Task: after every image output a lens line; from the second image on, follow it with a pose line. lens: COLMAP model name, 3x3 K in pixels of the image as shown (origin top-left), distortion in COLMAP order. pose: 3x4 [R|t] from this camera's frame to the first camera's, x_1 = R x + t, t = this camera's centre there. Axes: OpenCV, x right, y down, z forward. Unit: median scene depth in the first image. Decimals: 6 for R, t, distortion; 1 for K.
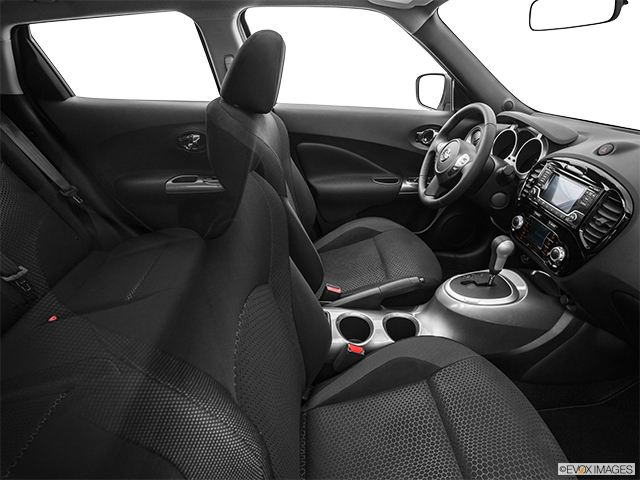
lens RADIAL K [[354.3, 0, 357.6], [0, 354.3, 238.1], [0, 0, 1]] dist [-0.034887, 0.001629]
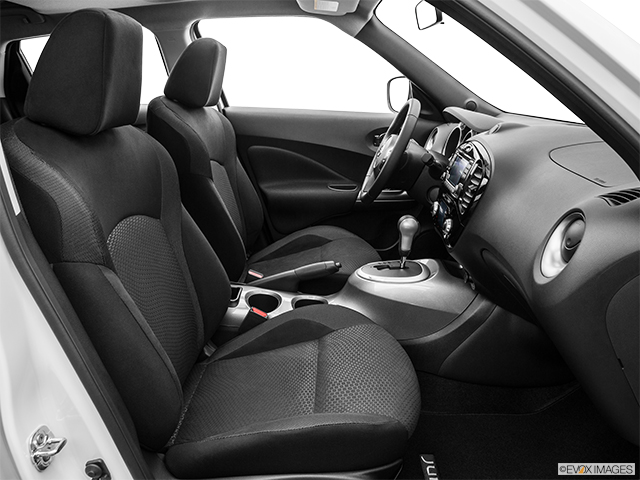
lens RADIAL K [[505.7, 0, 320.0], [0, 505.7, 240.0], [0, 0, 1]] dist [-0.094725, 0.014680]
pose [[0.990578, 0.024024, -0.134827, 0.315197], [-0.043694, 0.988483, -0.144890, 0.254394], [0.129794, 0.149416, 0.980219, -0.405569]]
